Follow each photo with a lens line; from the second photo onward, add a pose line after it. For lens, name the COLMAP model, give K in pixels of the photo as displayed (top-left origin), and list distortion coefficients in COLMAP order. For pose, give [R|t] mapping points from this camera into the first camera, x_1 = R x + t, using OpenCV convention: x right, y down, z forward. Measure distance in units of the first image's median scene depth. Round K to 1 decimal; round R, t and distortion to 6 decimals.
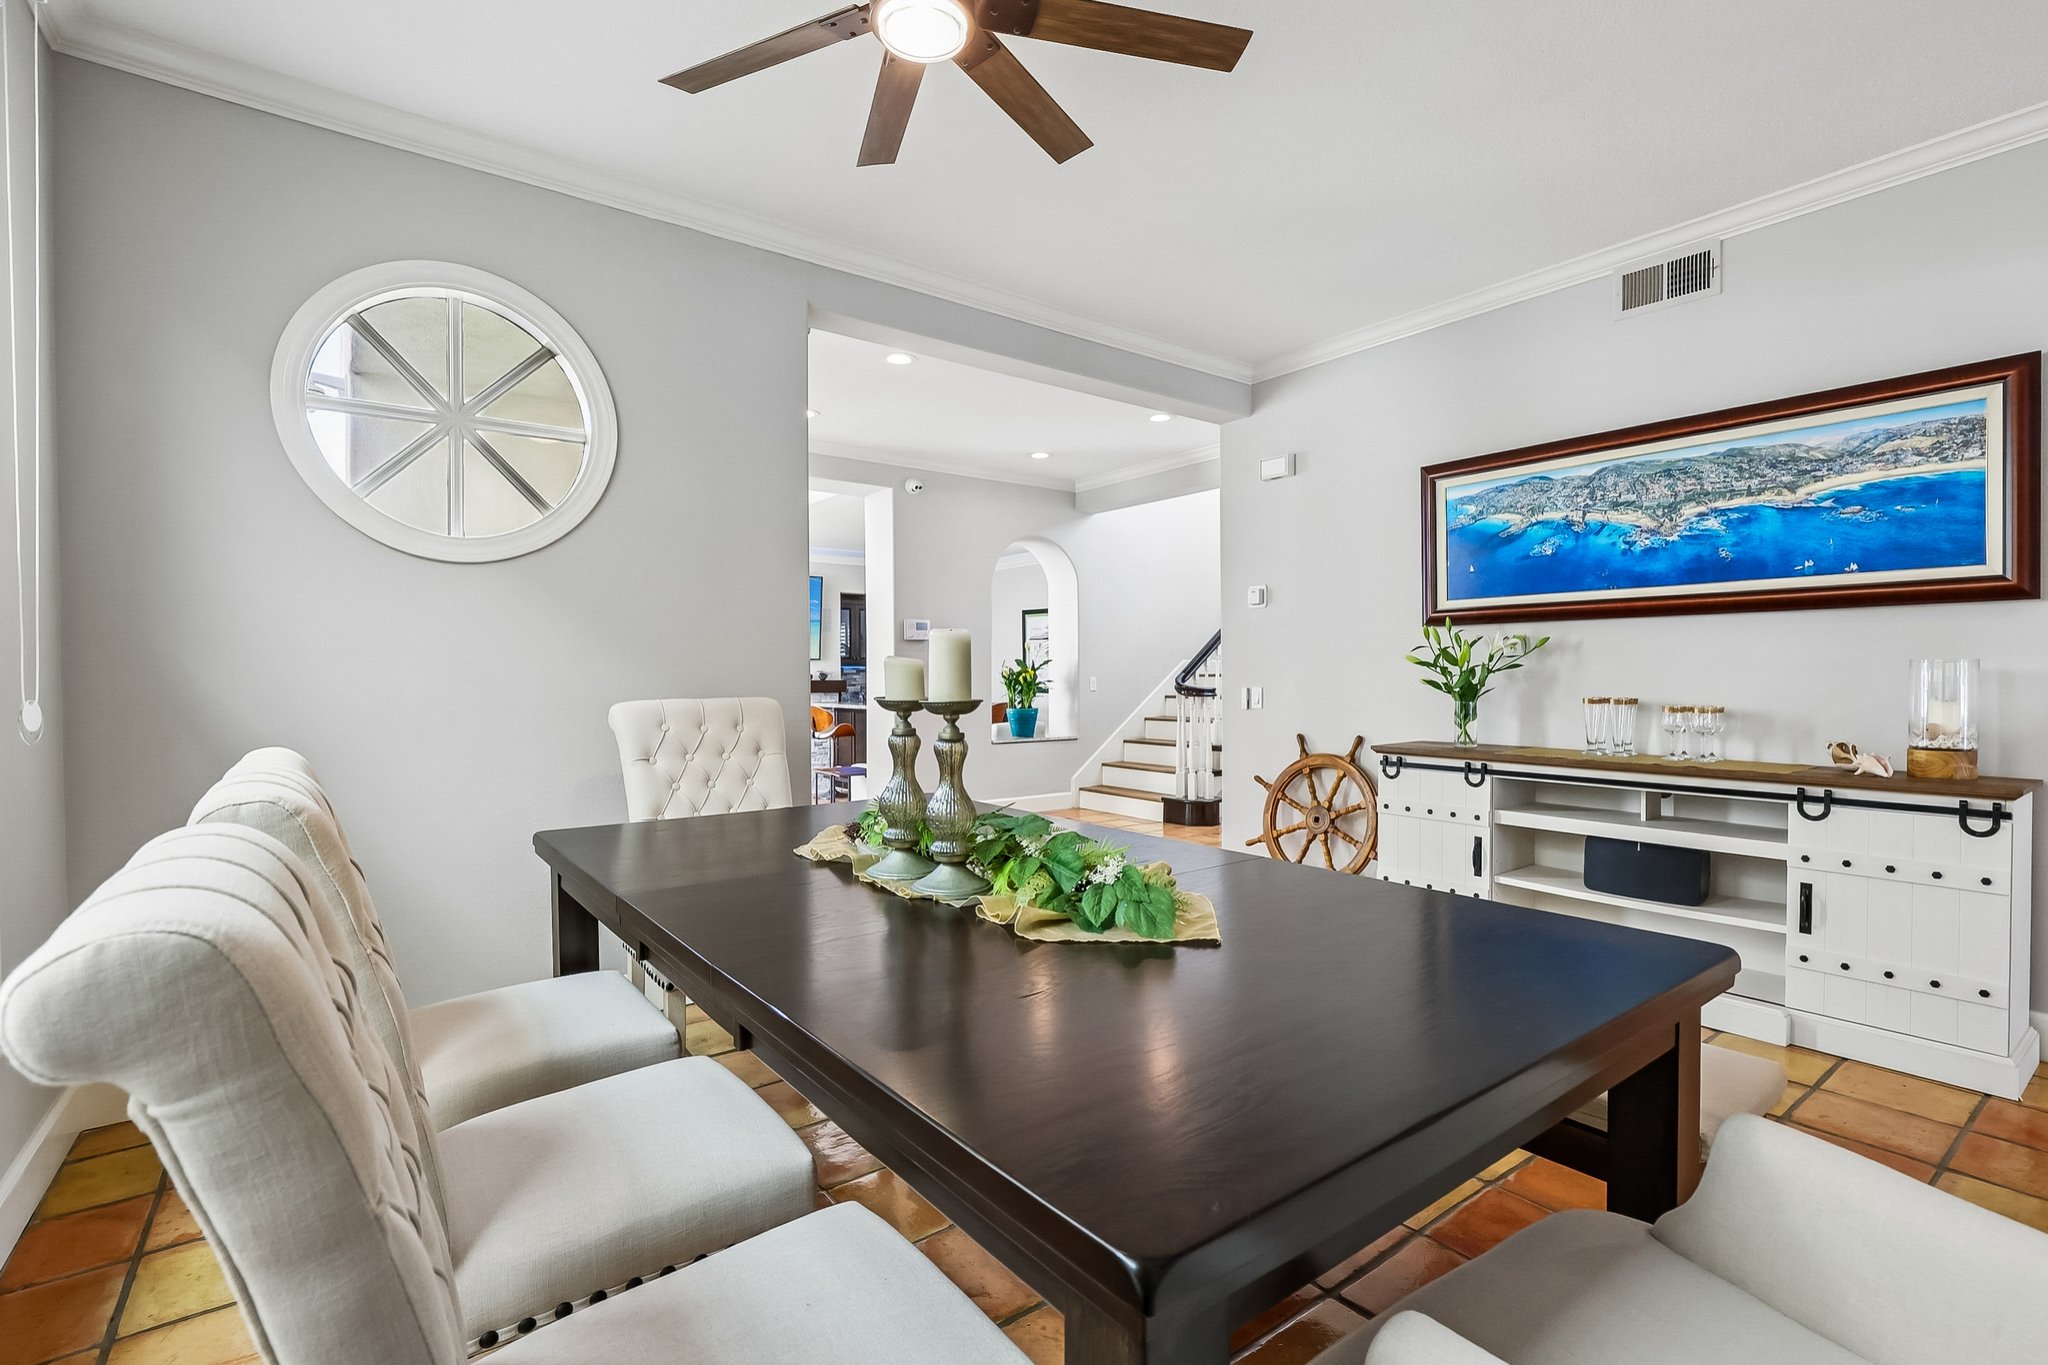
lens RADIAL K [[949.5, 0, 1019.3], [0, 949.5, 681.8], [0, 0, 1]] dist [-0.019595, 0.005376]
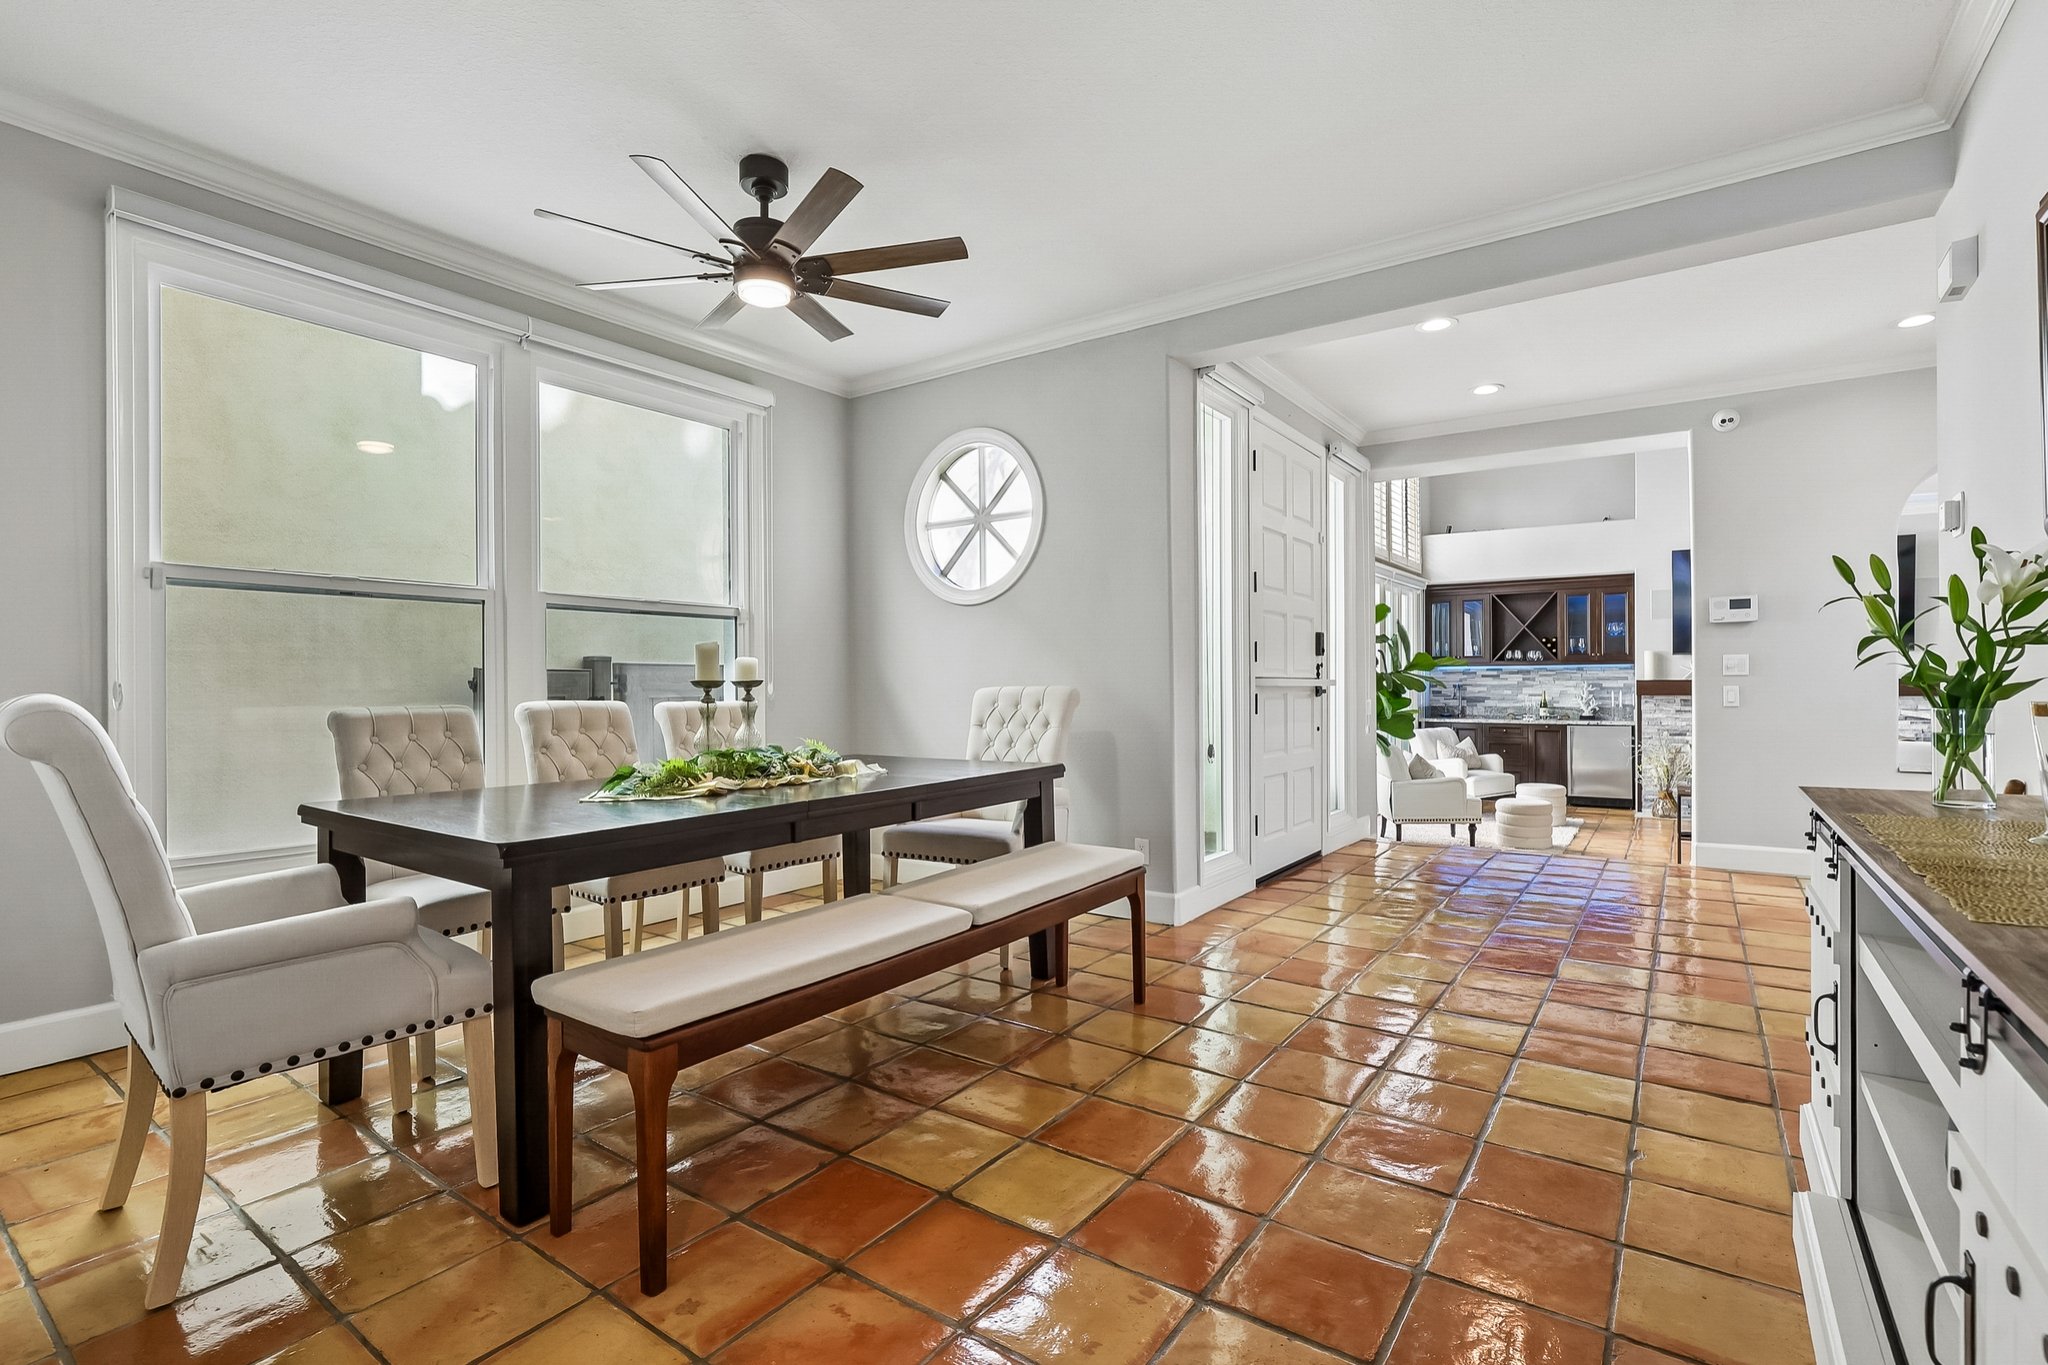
lens RADIAL K [[949.5, 0, 1007.6], [0, 949.5, 690.6], [0, 0, 1]] dist [-0.019595, 0.005376]
pose [[0.286712, 0.009604, -0.957969, 1.008350], [-0.003766, 0.999953, 0.008897, 0.010832], [0.958009, 0.001057, 0.286735, 0.543185]]
